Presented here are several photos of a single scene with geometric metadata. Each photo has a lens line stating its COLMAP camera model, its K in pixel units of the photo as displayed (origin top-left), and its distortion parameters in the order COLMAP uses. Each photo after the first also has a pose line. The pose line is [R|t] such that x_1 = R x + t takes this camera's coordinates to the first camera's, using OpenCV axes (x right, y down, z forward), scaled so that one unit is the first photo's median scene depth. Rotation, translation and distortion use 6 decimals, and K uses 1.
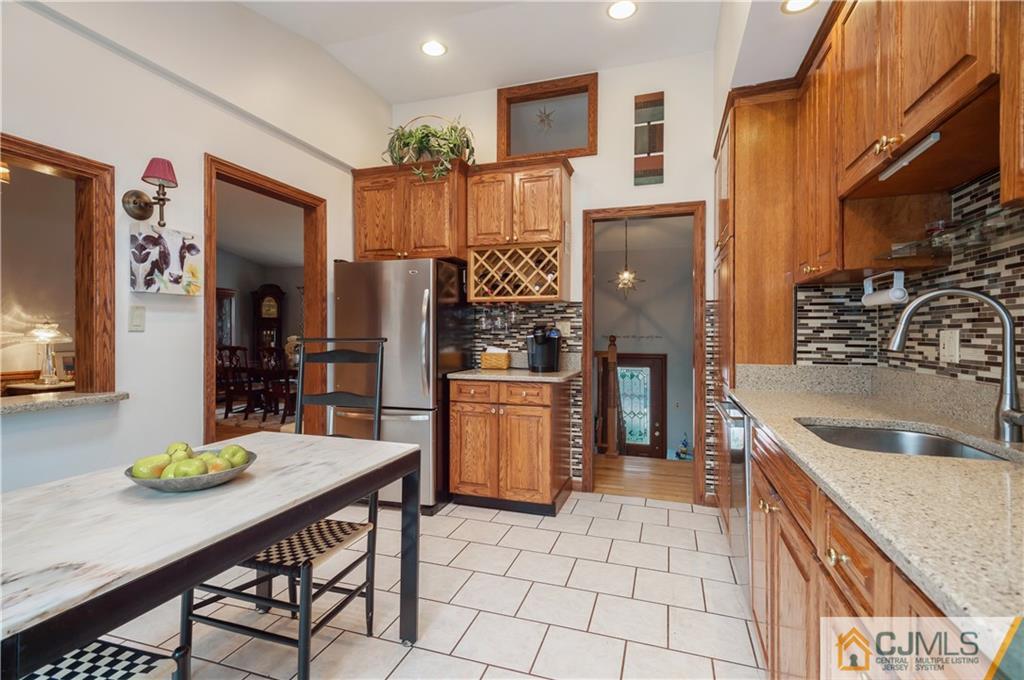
lens RADIAL K [[471.5, 0, 503.6], [0, 471.5, 339.6], [0, 0, 1]] dist [-0.015339, 0.000431]
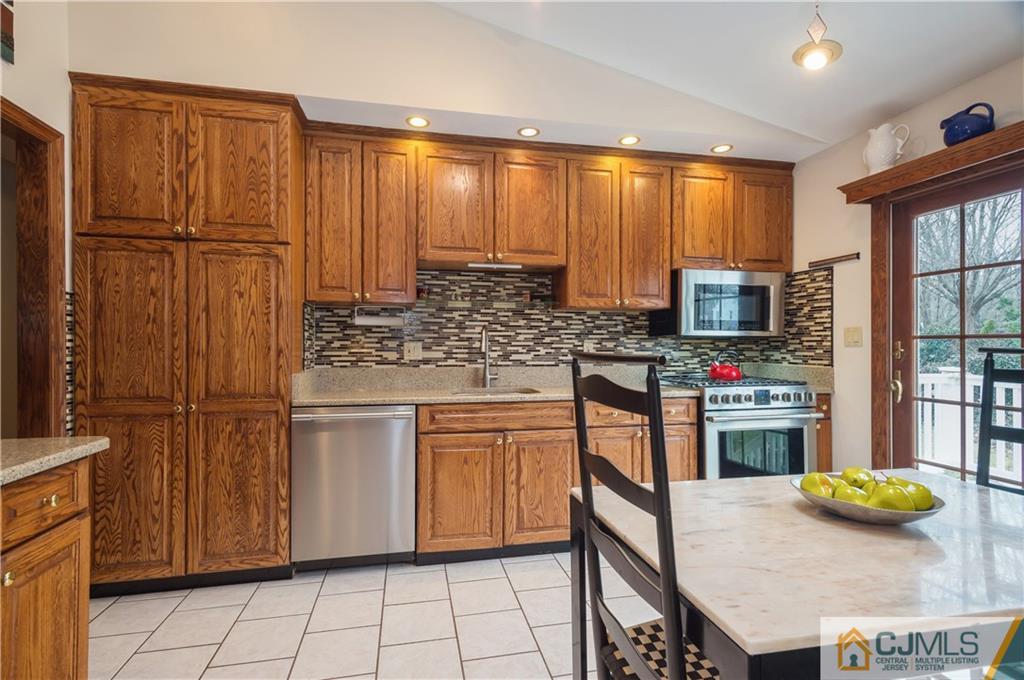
lens RADIAL K [[485.0, 0, 511.4], [0, 485.0, 342.9], [0, 0, 1]] dist [0.027326, -0.010155]
pose [[-0.491501, 0.002926, 0.870872, -0.707636], [0.009872, 0.999949, 0.002212, -0.014625], [-0.870821, 0.009685, -0.491505, 1.229186]]
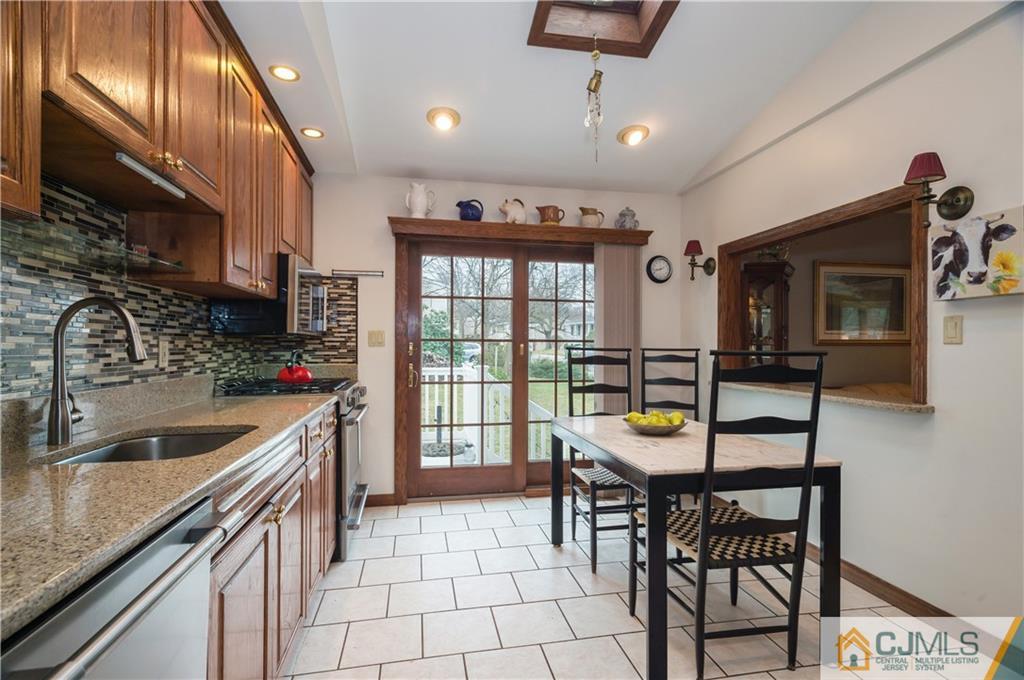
lens RADIAL K [[485.0, 0, 511.4], [0, 485.0, 342.9], [0, 0, 1]] dist [0.027326, -0.010155]
pose [[-0.873681, -0.006045, -0.486461, 0.419373], [-0.009245, 0.999949, 0.004177, -0.015563], [0.486411, 0.008147, -0.873692, 1.409608]]
